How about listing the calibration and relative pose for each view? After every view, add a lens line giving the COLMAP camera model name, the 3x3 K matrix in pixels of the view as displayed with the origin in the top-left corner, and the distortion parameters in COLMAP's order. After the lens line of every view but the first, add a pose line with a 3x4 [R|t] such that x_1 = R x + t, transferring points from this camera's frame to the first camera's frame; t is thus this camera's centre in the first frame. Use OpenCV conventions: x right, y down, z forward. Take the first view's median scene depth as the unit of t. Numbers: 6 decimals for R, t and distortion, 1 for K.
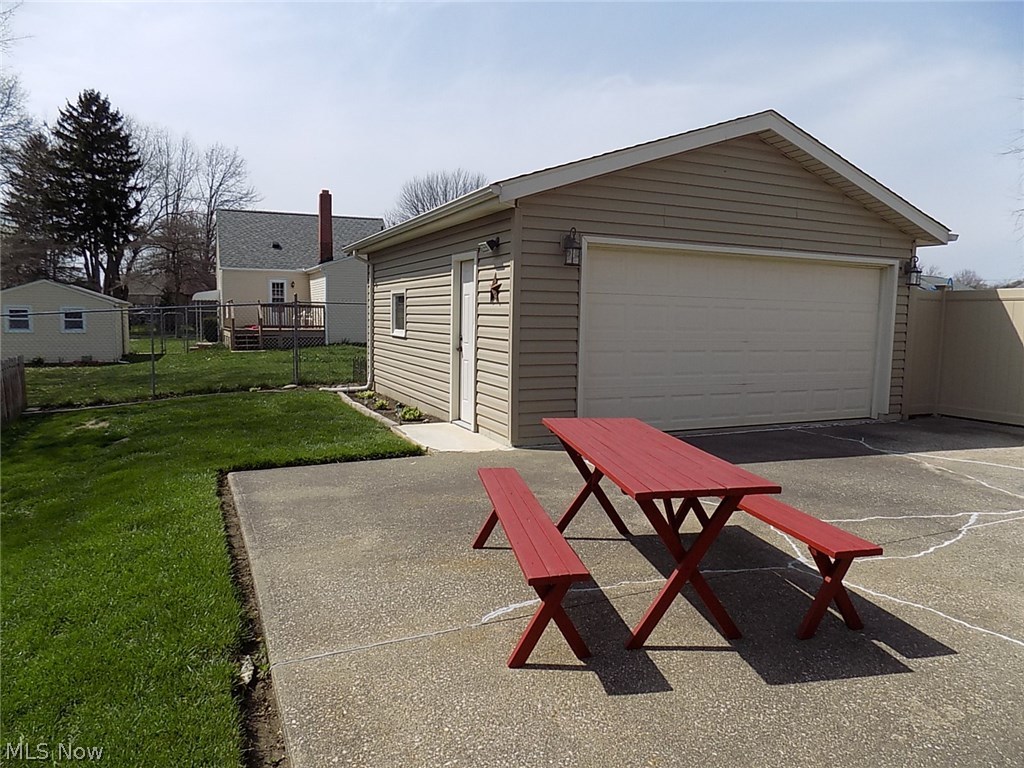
lens RADIAL K [[681.6, 0, 510.9], [0, 681.6, 383.4], [0, 0, 1]] dist [-0.080896, 0.057801]
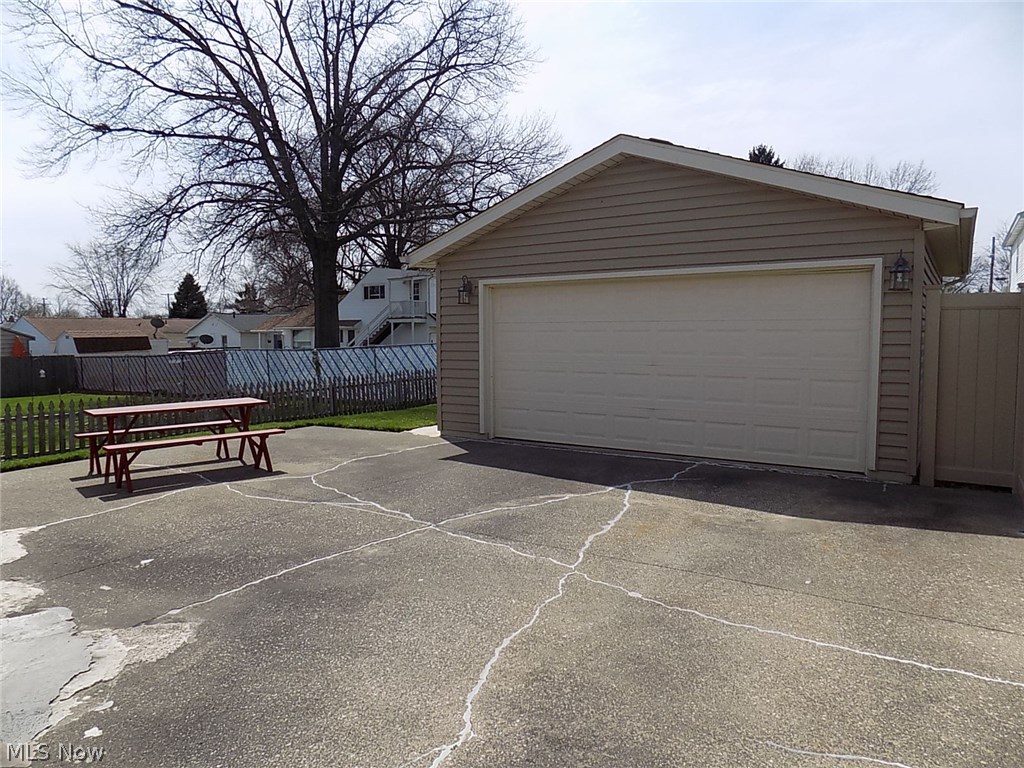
lens RADIAL K [[681.6, 0, 507.3], [0, 681.6, 383.3], [0, 0, 1]] dist [-0.080896, 0.057801]
pose [[0.527207, 0.038707, -0.848855, 0.969503], [-0.069875, 0.997554, 0.002089, -0.021464], [0.846859, 0.058212, 0.528622, 0.279305]]
